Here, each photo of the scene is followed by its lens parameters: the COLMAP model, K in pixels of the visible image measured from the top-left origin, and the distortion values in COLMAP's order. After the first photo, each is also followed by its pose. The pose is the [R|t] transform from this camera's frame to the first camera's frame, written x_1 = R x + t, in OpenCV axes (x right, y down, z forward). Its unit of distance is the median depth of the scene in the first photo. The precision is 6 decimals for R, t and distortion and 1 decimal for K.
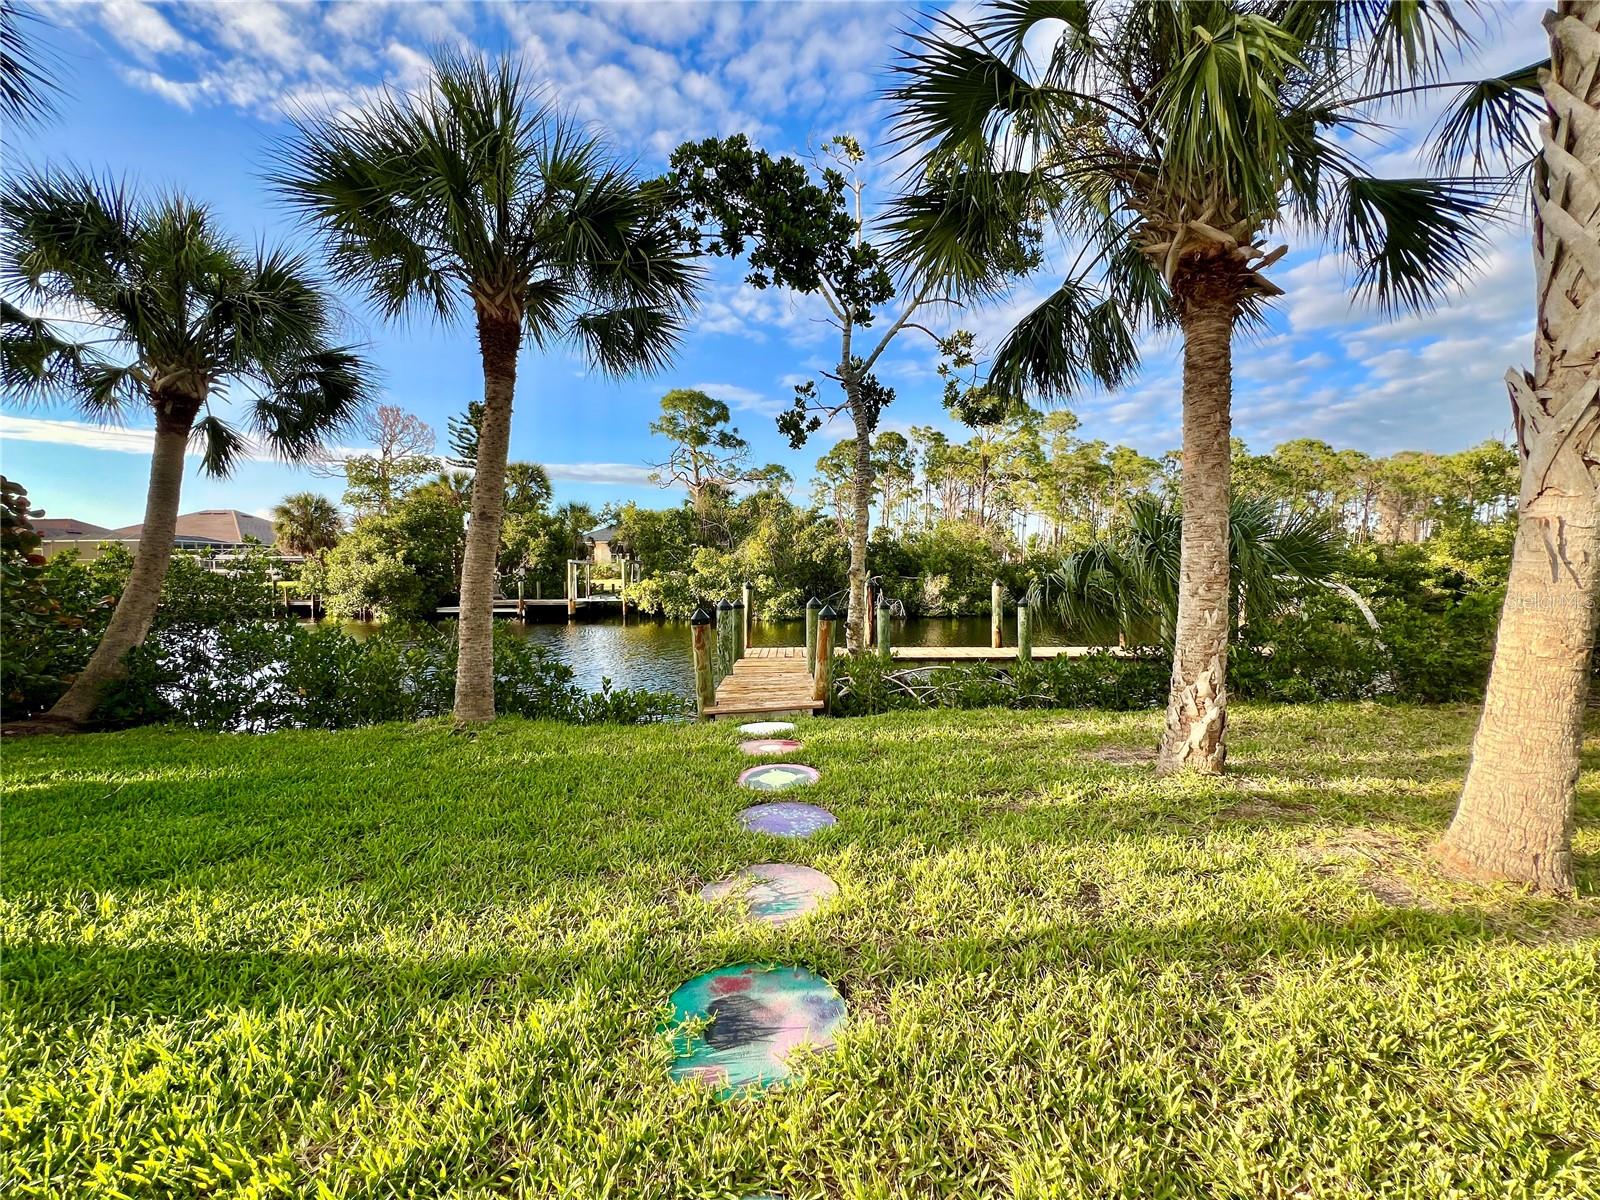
lens RADIAL K [[629.1, 0, 794.9], [0, 629.1, 600.5], [0, 0, 1]] dist [0.000888, -0.000086]
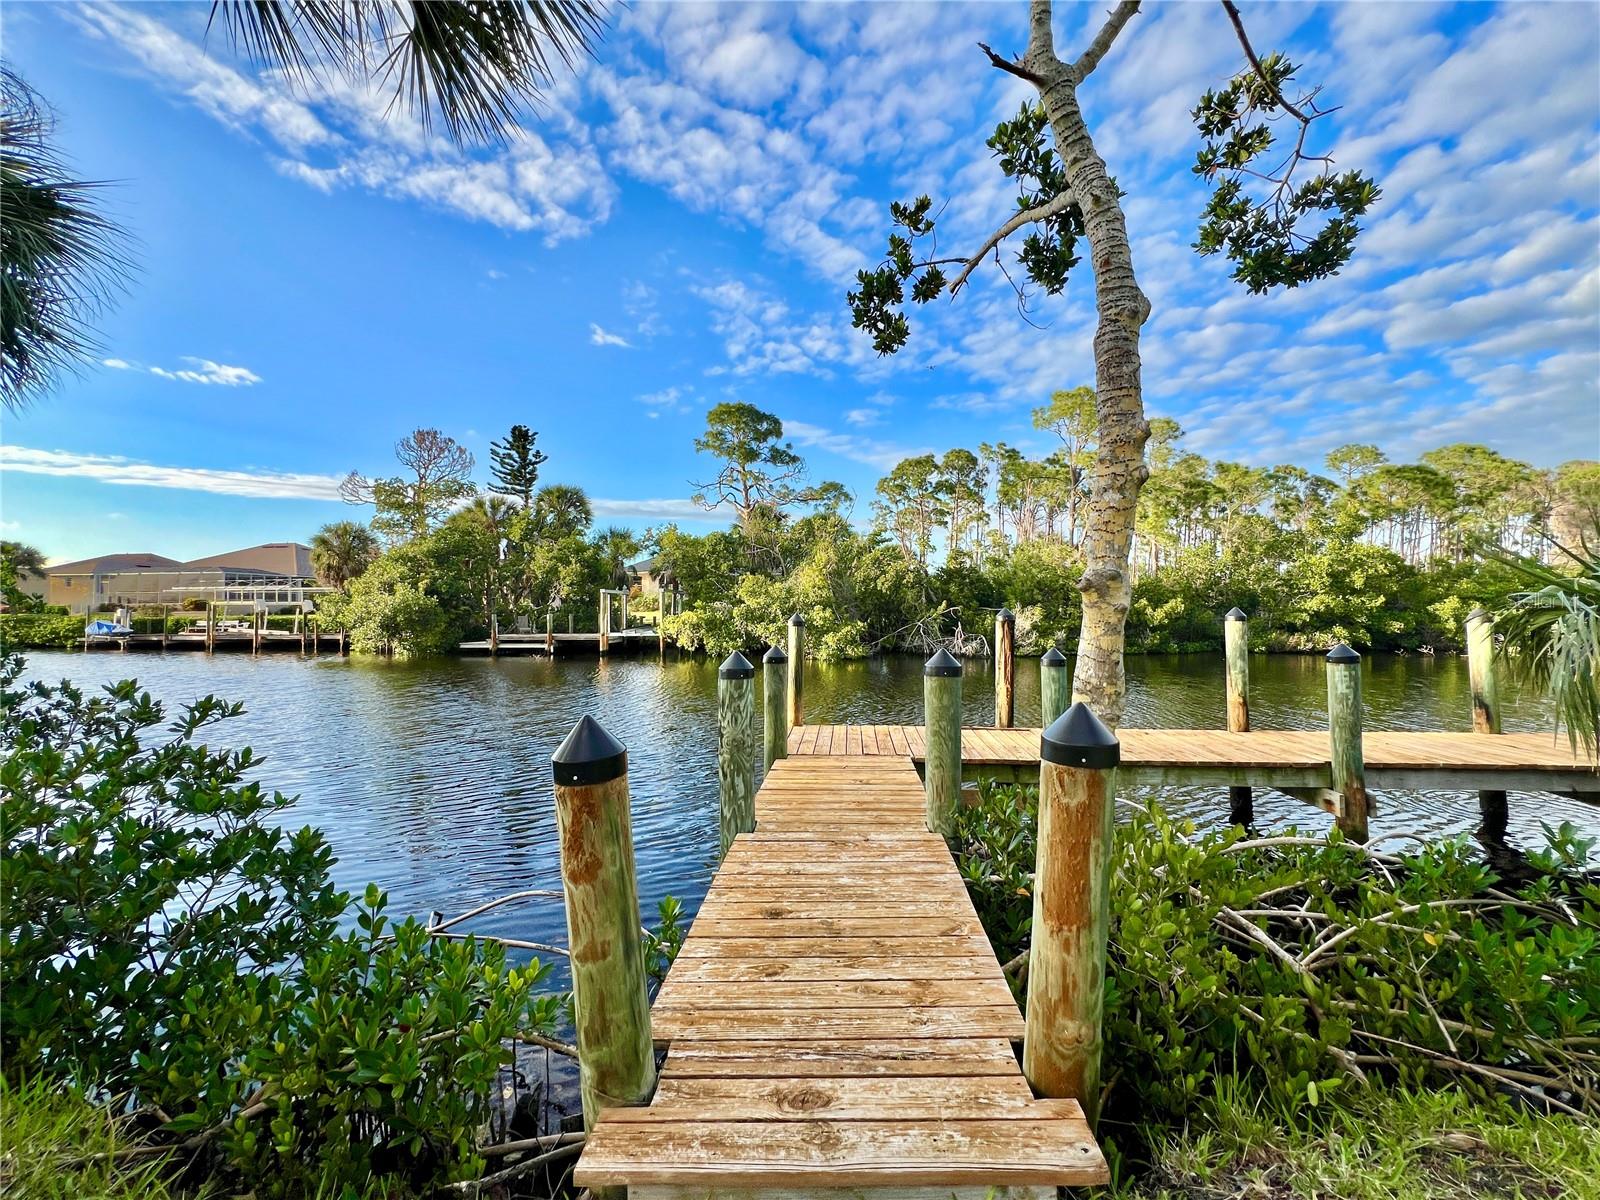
lens RADIAL K [[629.1, 0, 794.9], [0, 629.1, 600.5], [0, 0, 1]] dist [0.000888, -0.000086]
pose [[0.996105, -0.002332, -0.088139, -0.007436], [-0.002185, 0.998690, -0.051114, -0.003818], [0.088143, 0.051108, 0.994796, 0.128519]]
